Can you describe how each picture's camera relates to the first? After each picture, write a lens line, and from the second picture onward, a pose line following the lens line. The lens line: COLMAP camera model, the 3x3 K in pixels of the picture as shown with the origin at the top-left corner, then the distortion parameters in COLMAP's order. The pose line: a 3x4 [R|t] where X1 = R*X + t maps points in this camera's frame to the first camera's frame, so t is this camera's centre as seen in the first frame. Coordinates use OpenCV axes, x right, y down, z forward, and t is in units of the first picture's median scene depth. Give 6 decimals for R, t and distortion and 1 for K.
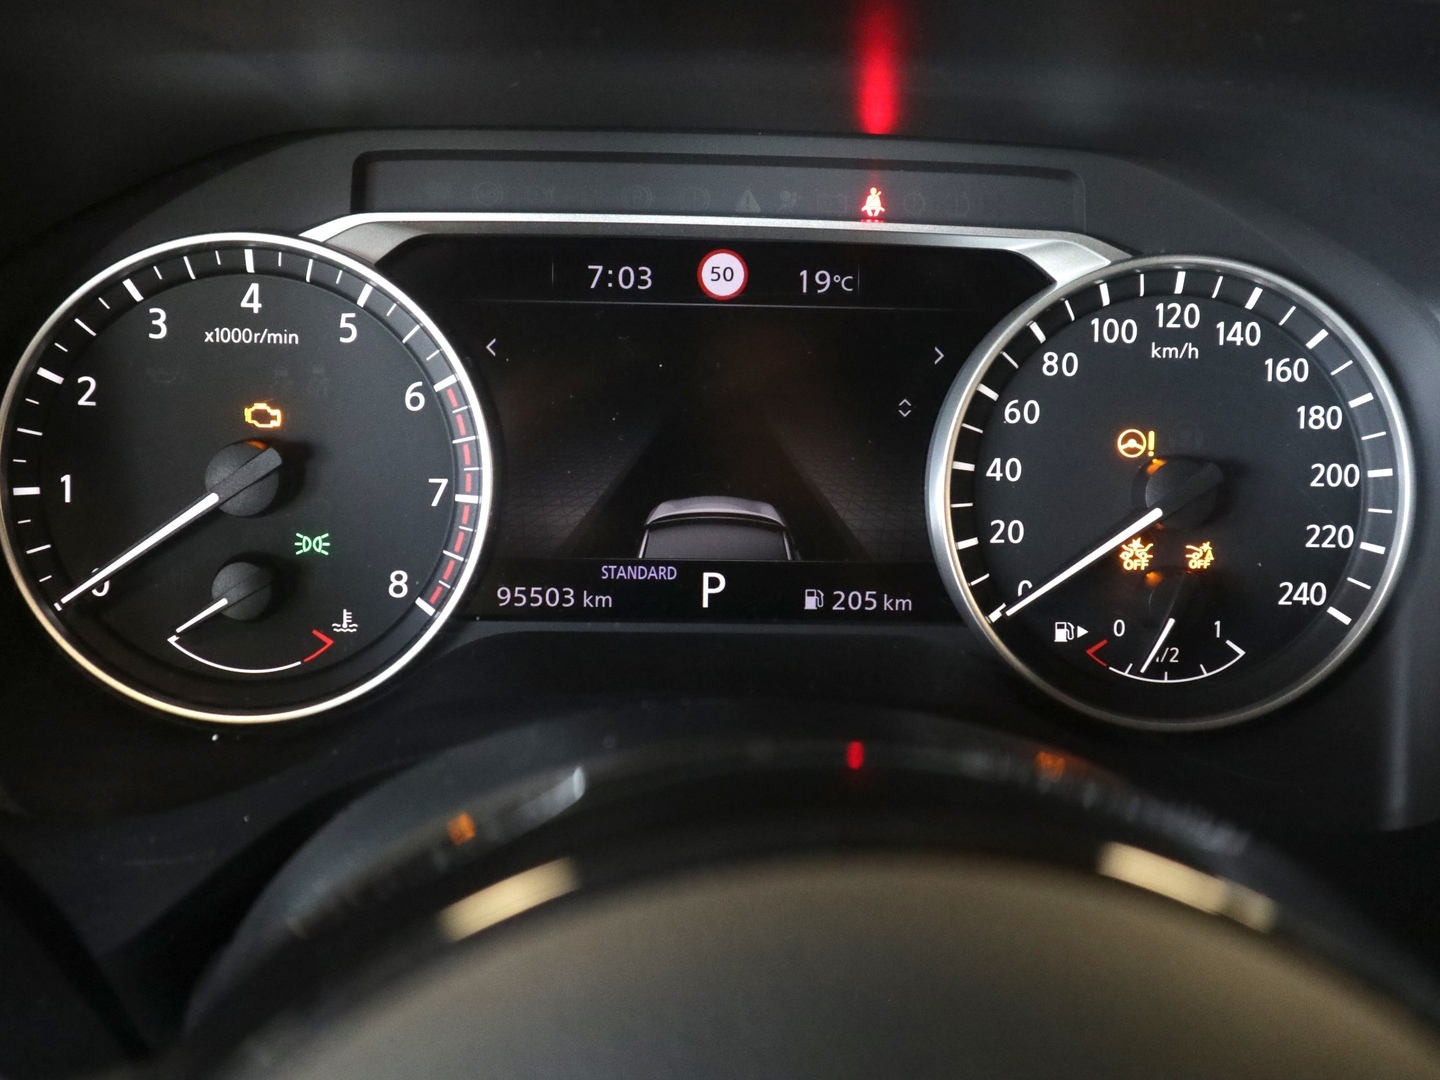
lens RADIAL K [[1503.9, 0, 721.0], [0, 1503.9, 533.9], [0, 0, 1]] dist [-0.020086, 0.000000]
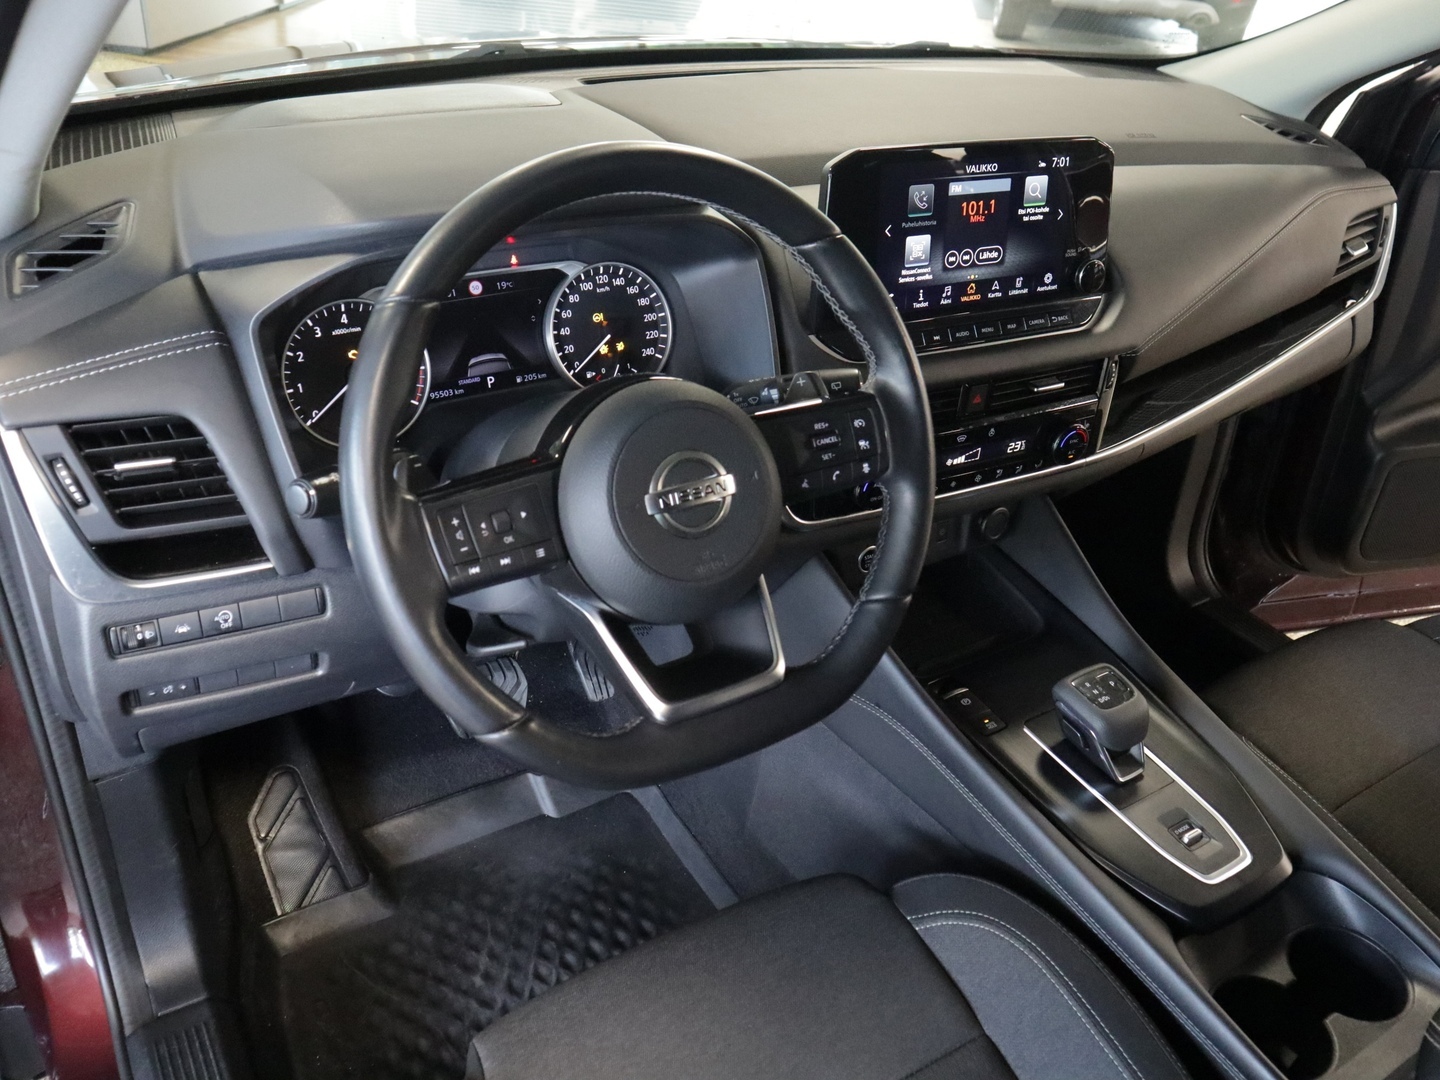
lens RADIAL K [[1106.1, 0, 717.3], [0, 1106.1, 541.7], [0, 0, 1]] dist [-0.070517, -0.001120]
pose [[0.868041, -0.249784, 0.429084, -0.719230], [0.178053, 0.963357, 0.200599, -0.022527], [-0.463468, -0.097728, 0.880708, -1.451320]]
